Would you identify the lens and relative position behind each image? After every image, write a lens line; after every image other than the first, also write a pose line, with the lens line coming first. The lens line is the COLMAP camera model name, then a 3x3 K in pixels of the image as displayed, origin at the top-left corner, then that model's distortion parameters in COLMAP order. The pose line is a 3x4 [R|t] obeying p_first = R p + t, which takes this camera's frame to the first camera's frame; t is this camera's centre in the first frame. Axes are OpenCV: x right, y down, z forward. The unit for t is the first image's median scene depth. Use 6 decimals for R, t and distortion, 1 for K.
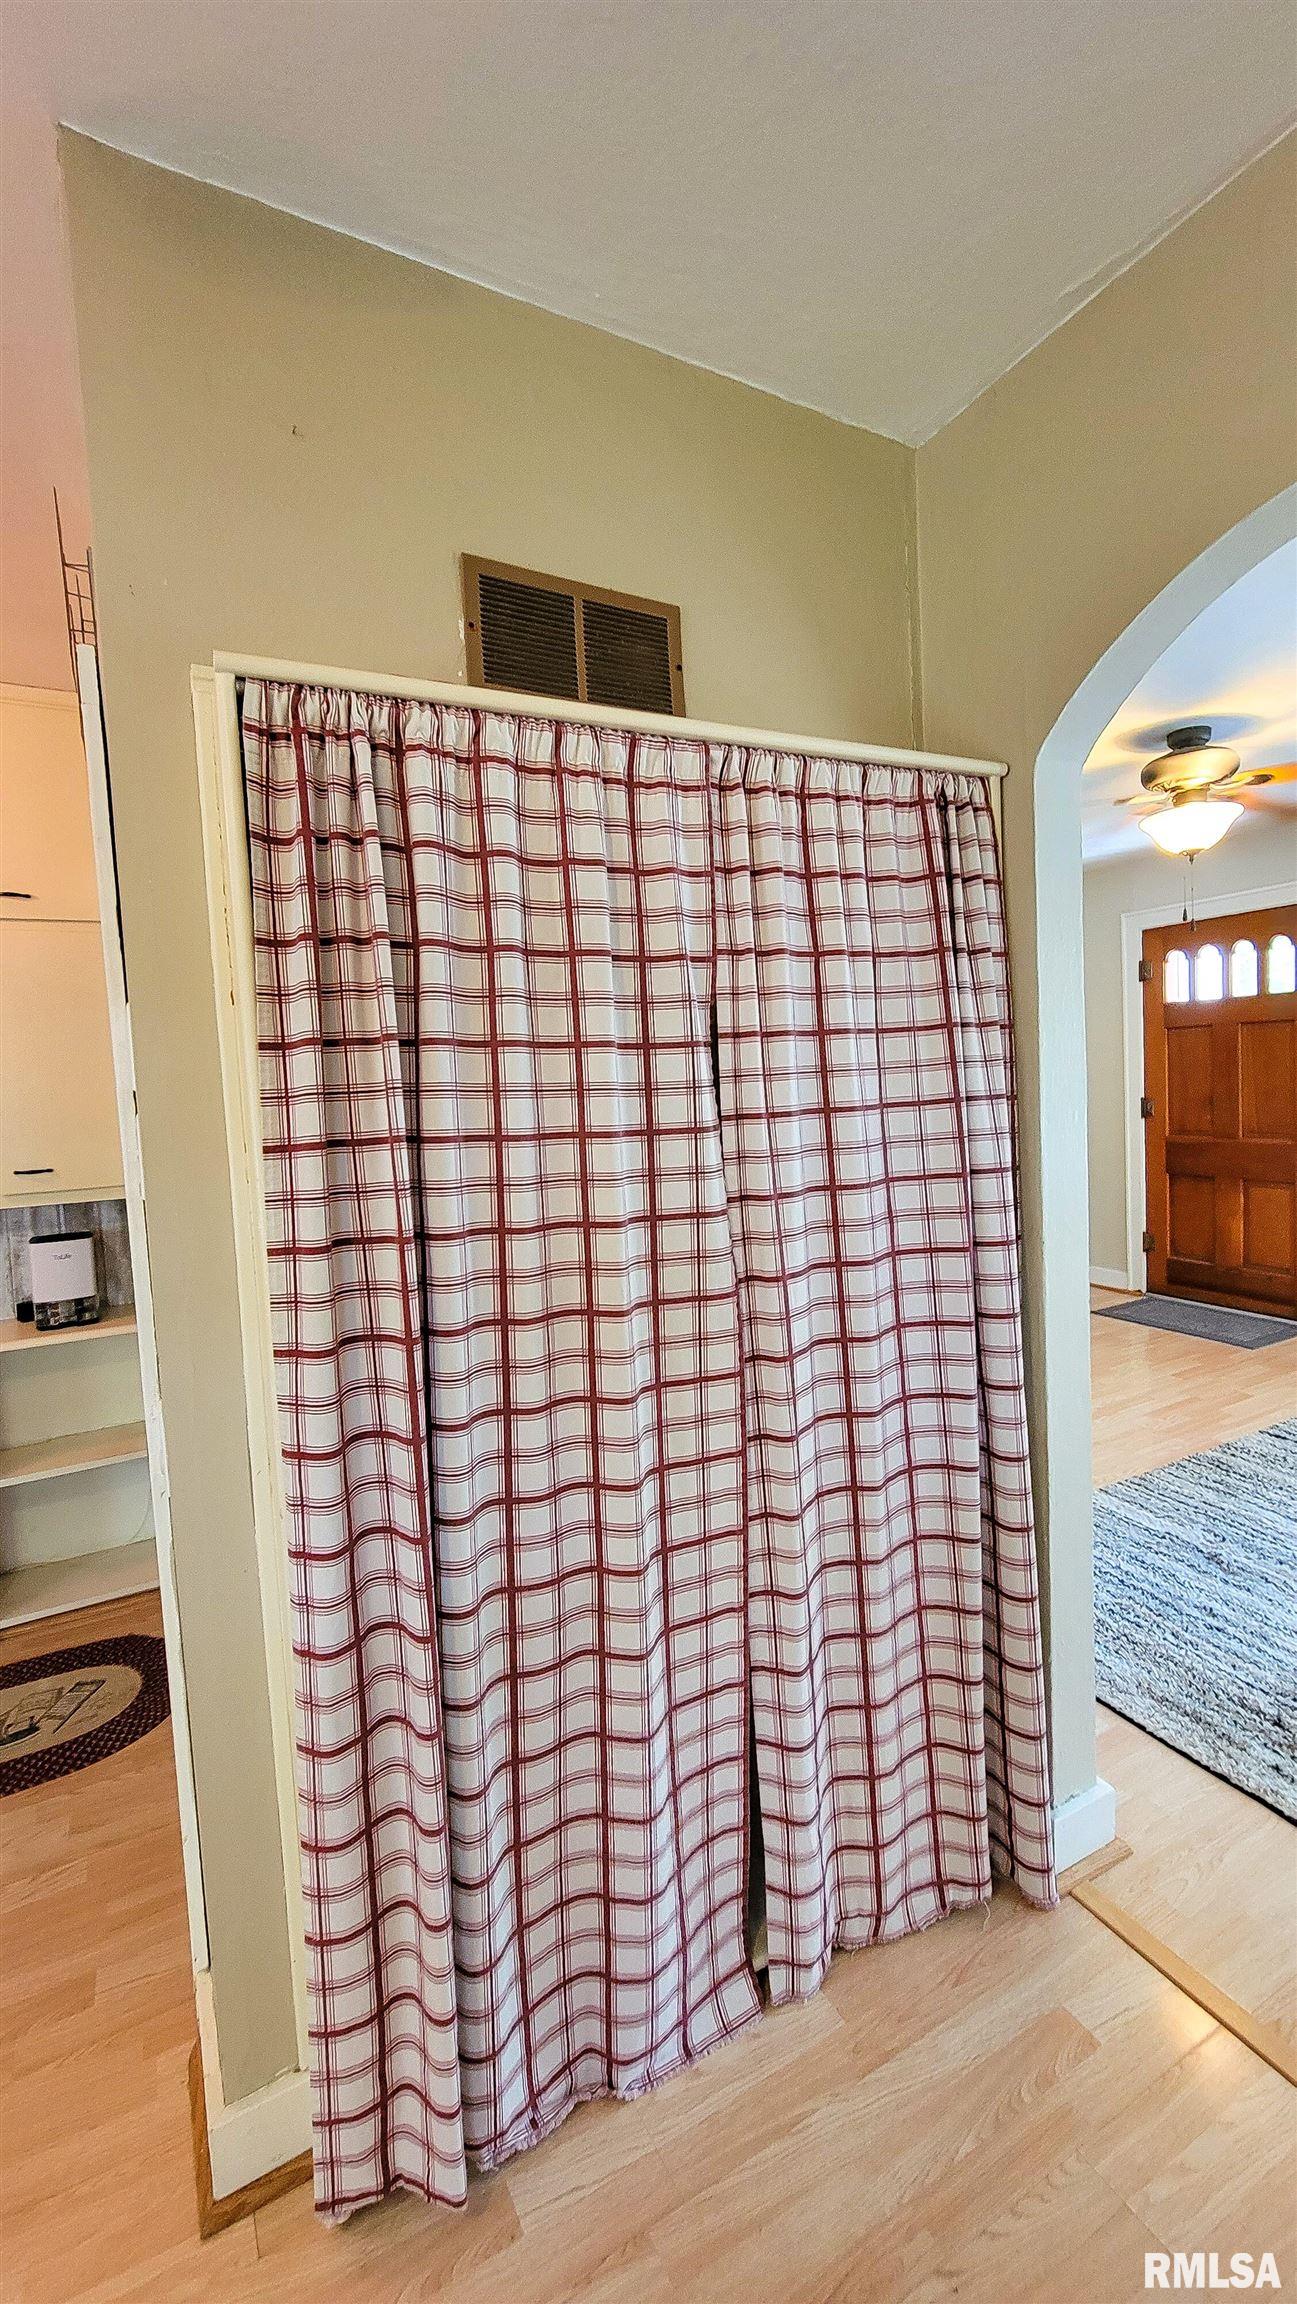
lens RADIAL K [[951.5, 0, 652.7], [0, 951.5, 1129.6], [0, 0, 1]] dist [-0.002892, -0.000205]
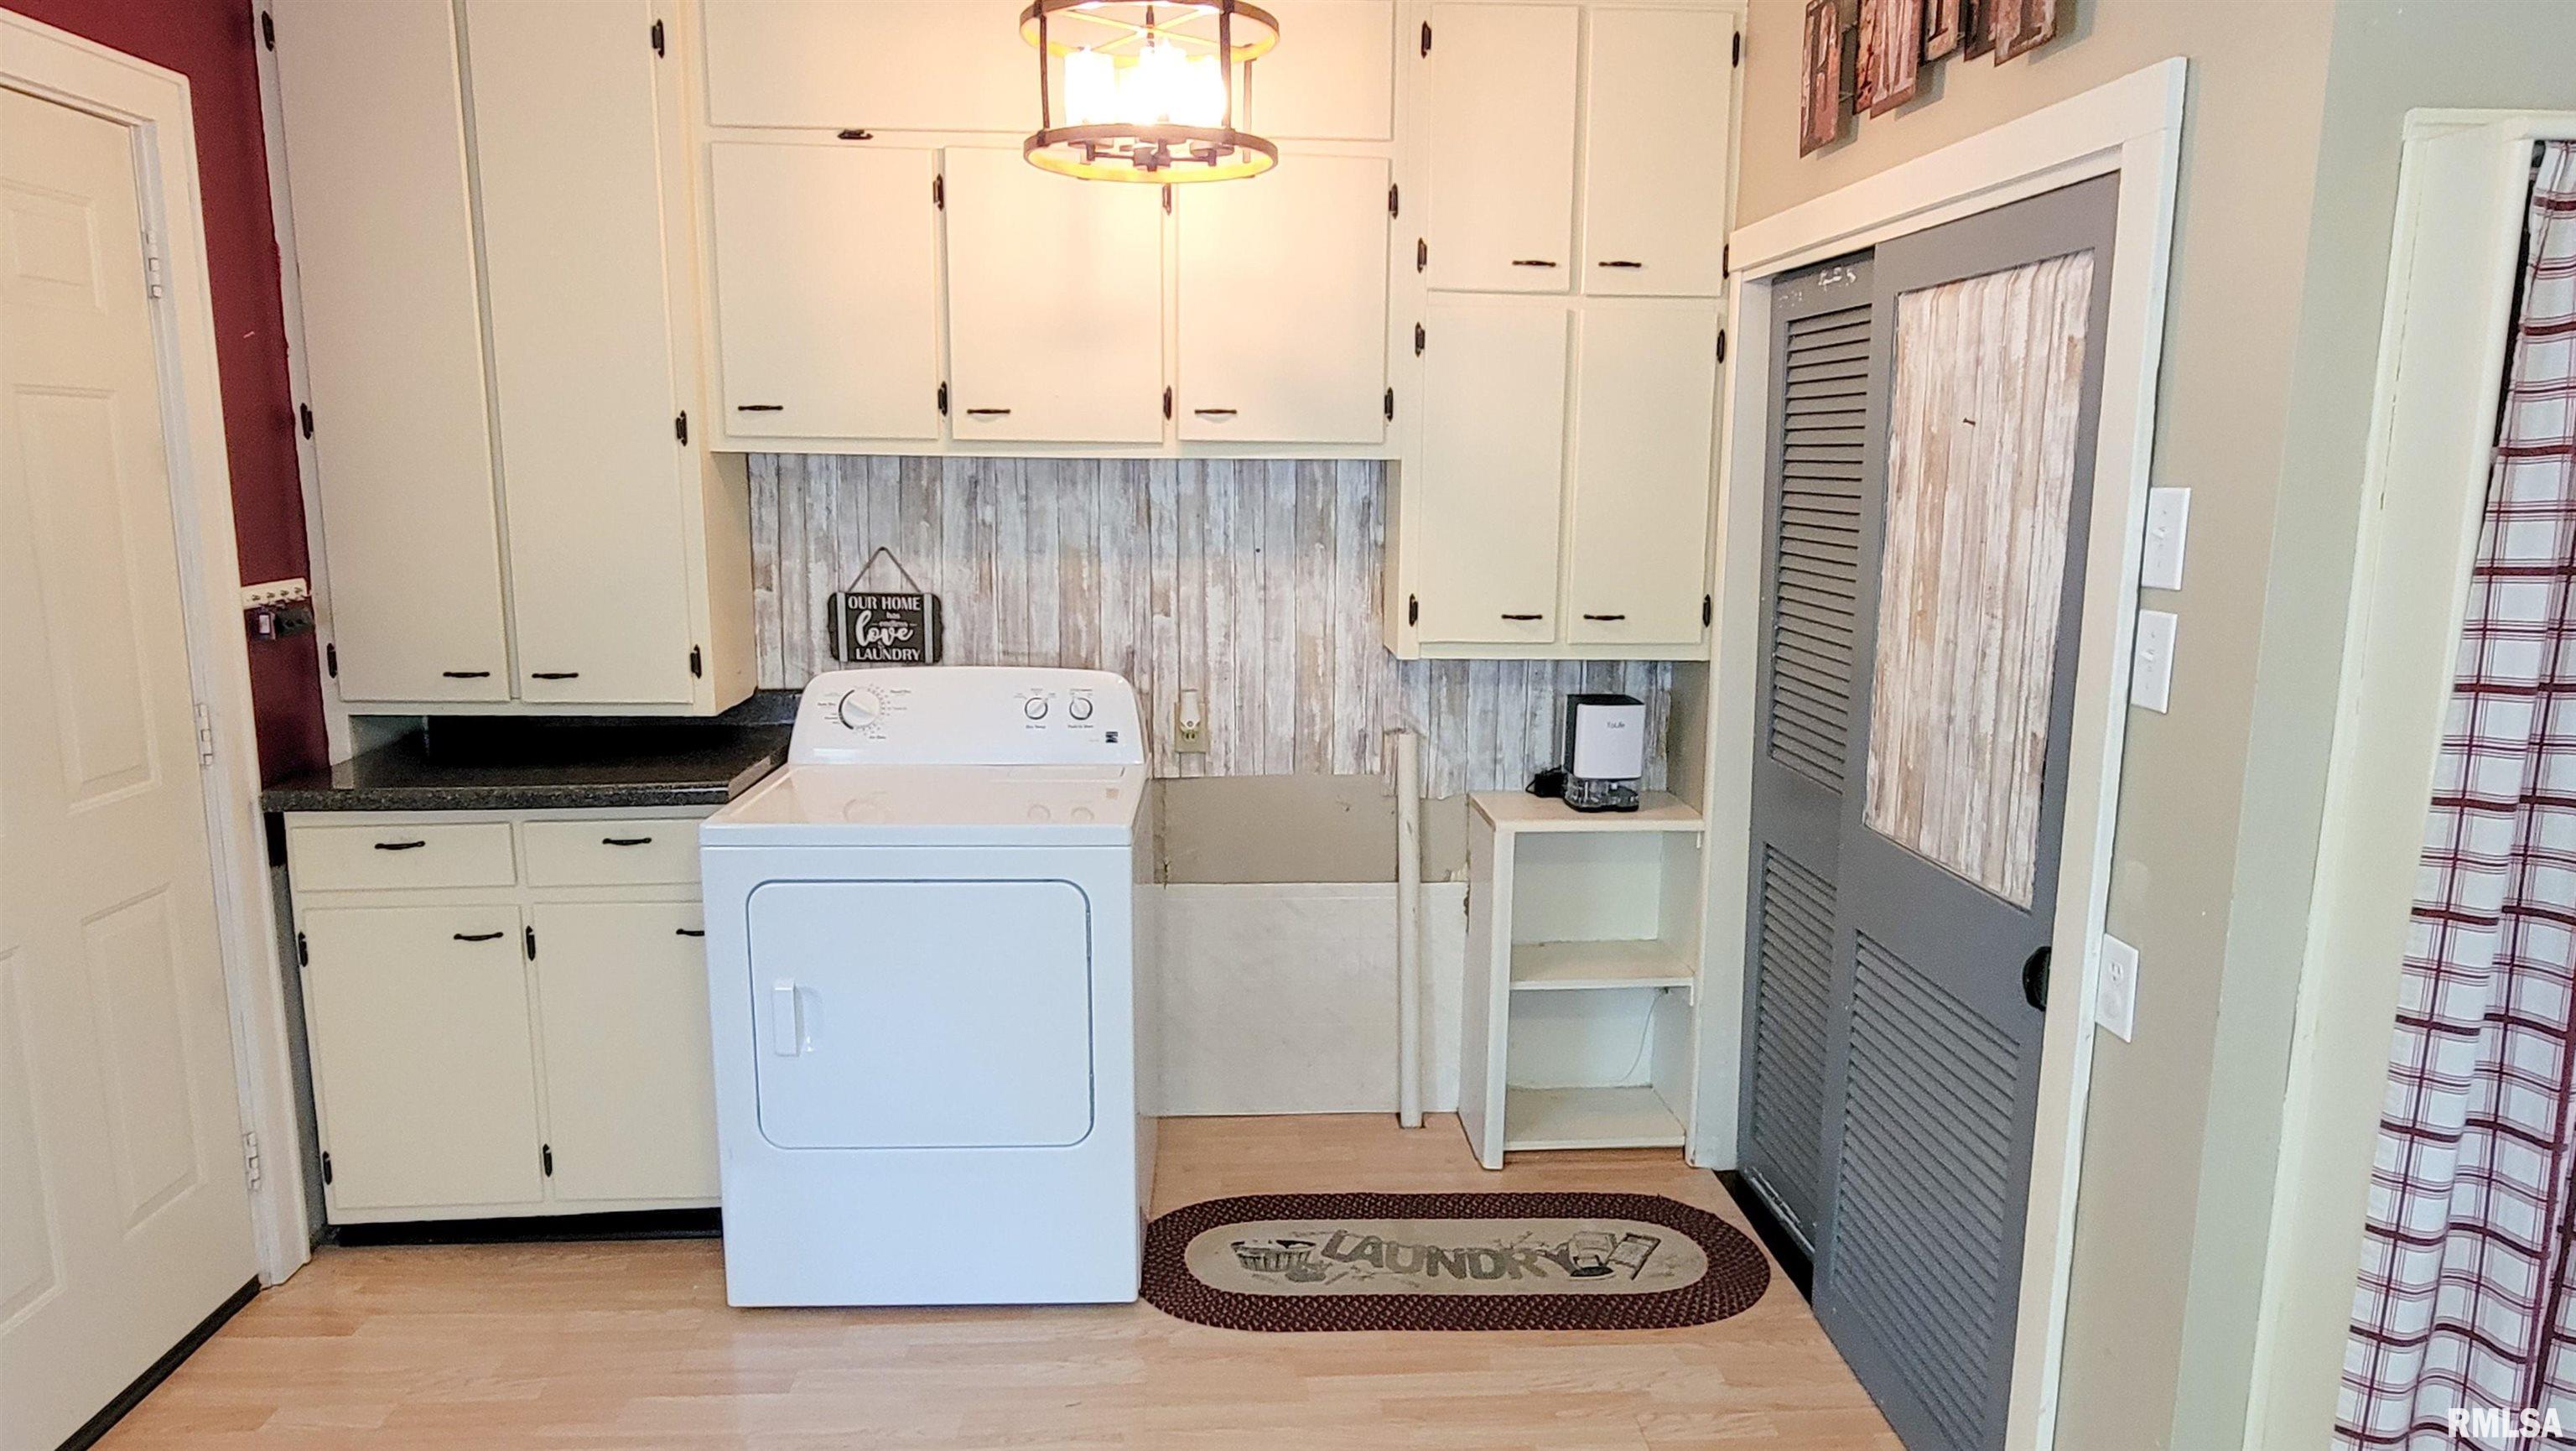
lens RADIAL K [[1591.7, 0, 1288.0], [0, 1591.7, 725.5], [0, 0, 1]] dist [-0.002375, -0.002043]
pose [[0.906847, 0.120356, -0.403910, -0.583555], [-0.071786, 0.988463, 0.133370, -0.046955], [0.415302, -0.091951, 0.905024, -0.592258]]
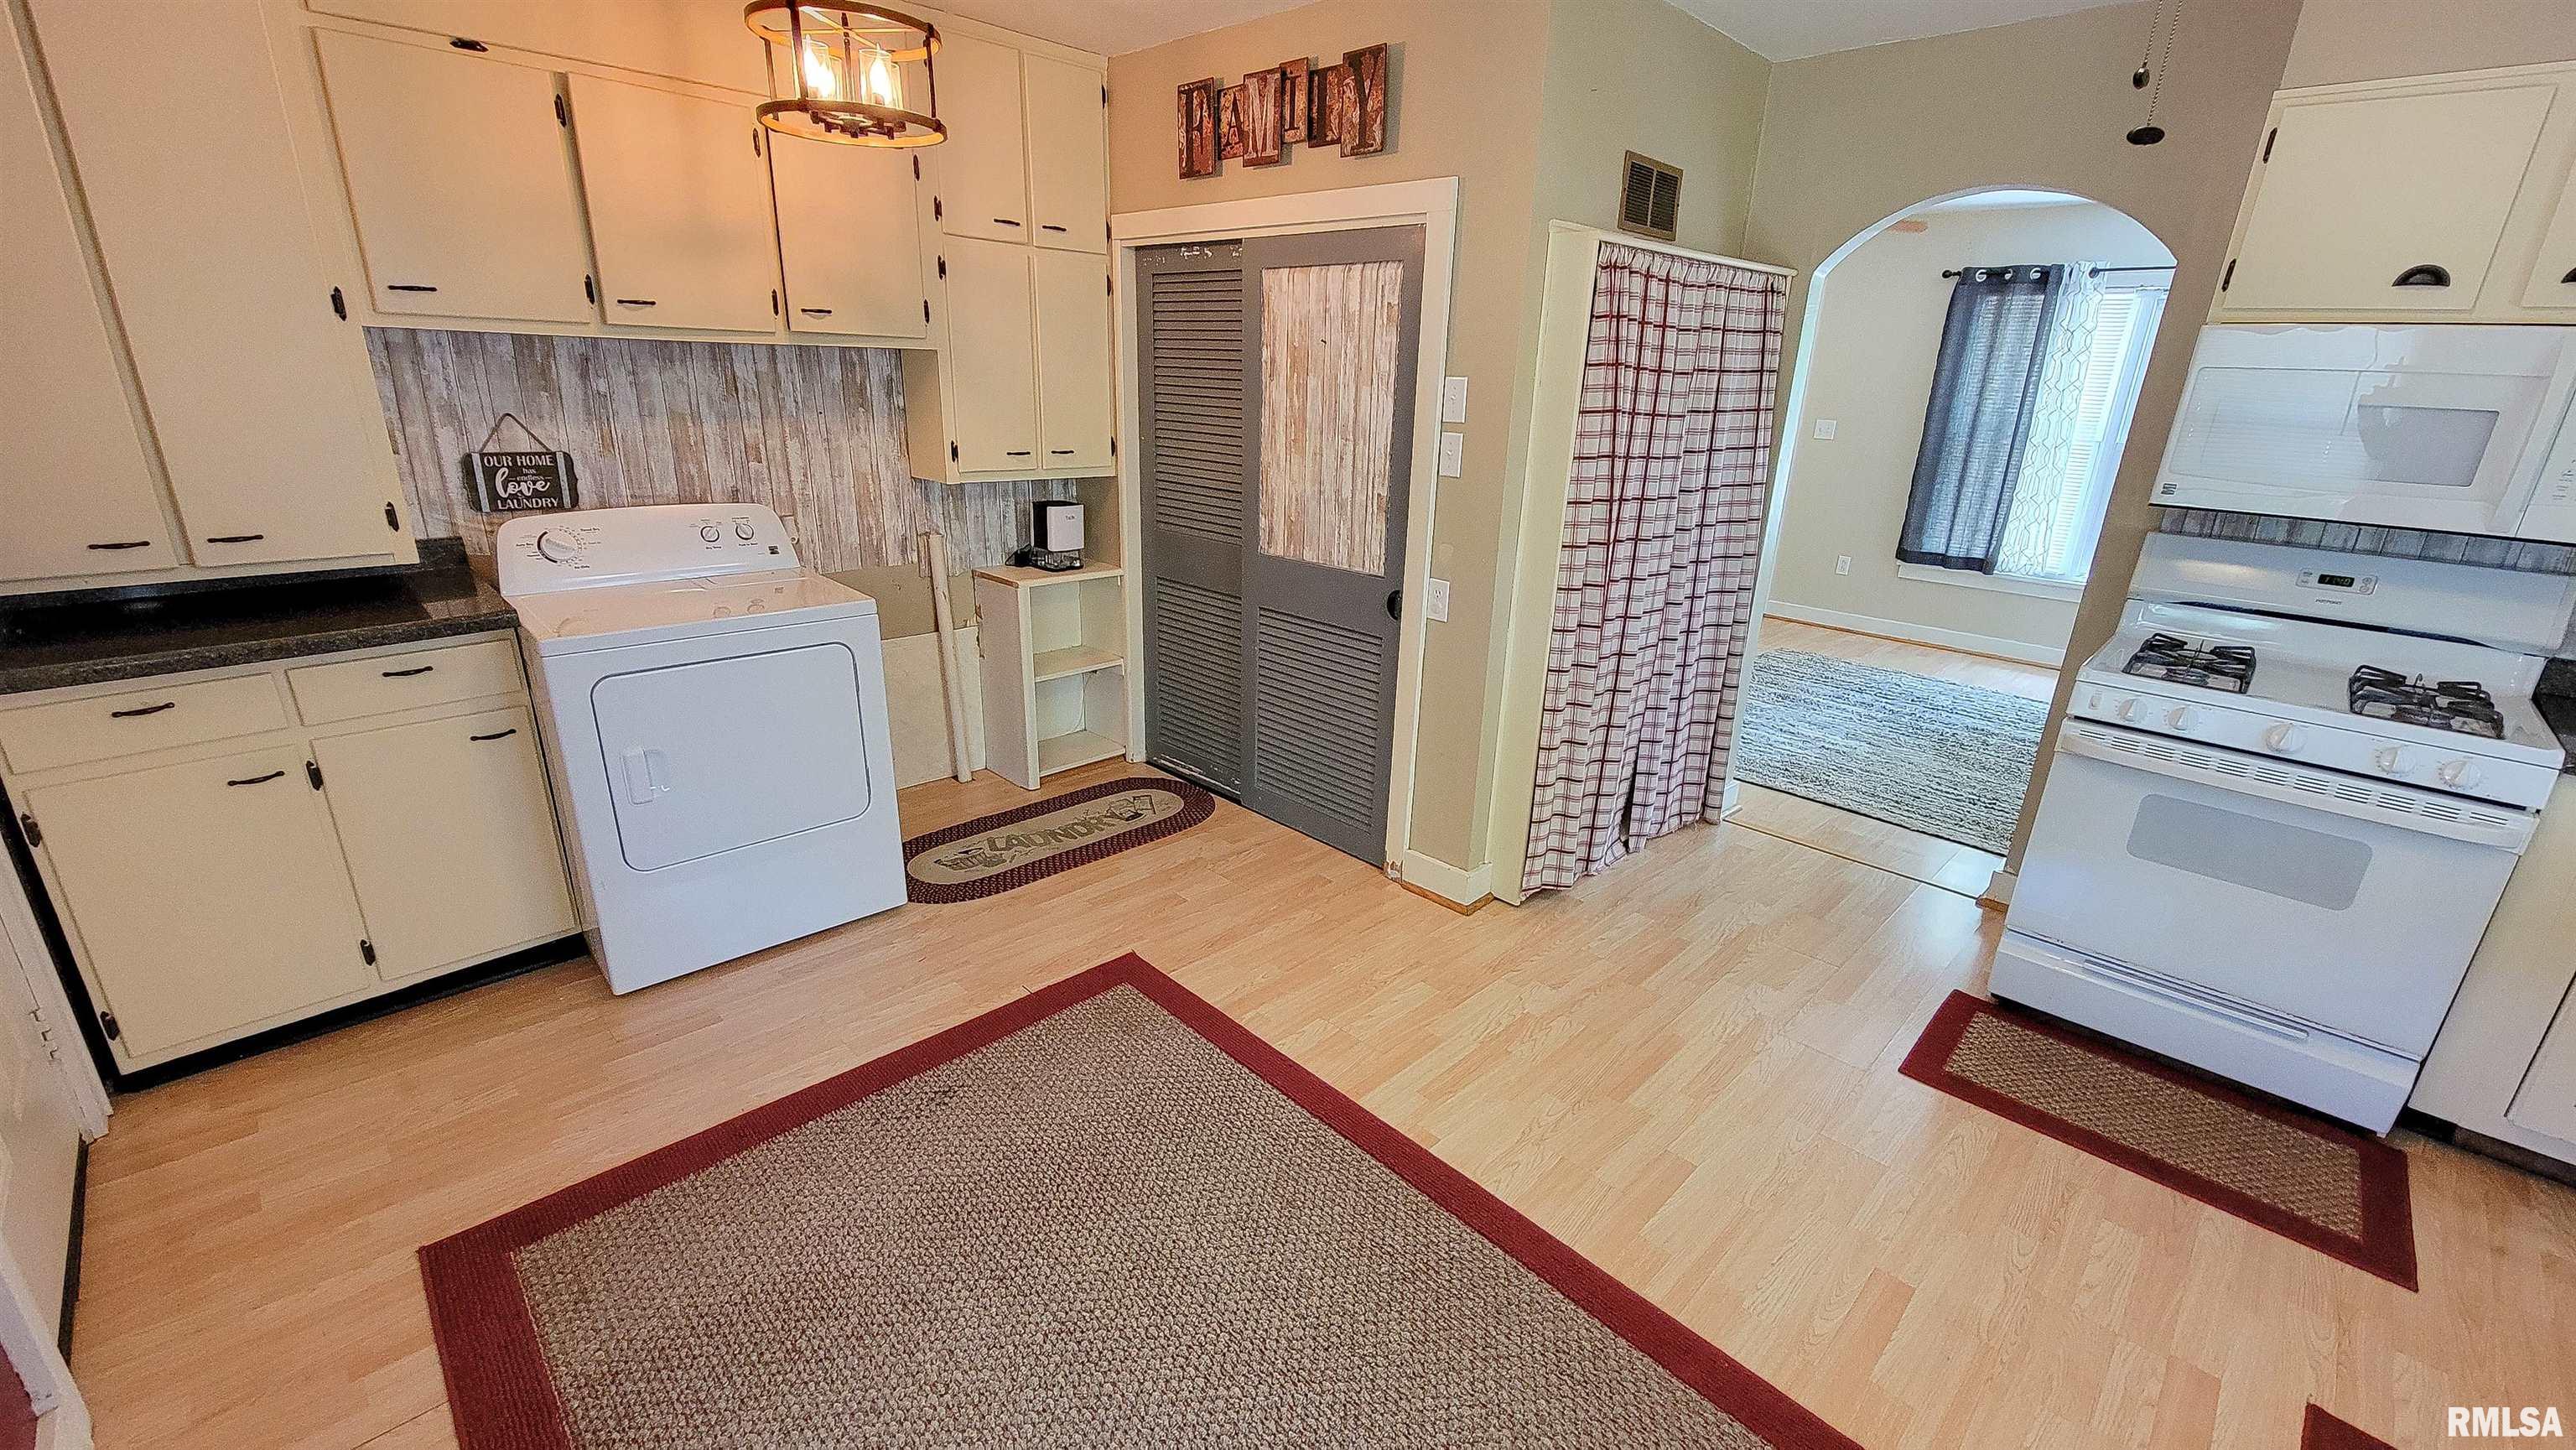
lens RADIAL K [[1063.9, 0, 1296.6], [0, 1063.9, 730.4], [0, 0, 1]] dist [-0.002892, -0.000205]
pose [[0.953583, -0.021807, 0.300341, -1.384840], [-0.059566, 0.964008, 0.259116, 0.022791], [-0.295182, -0.264978, 0.917962, -1.024412]]
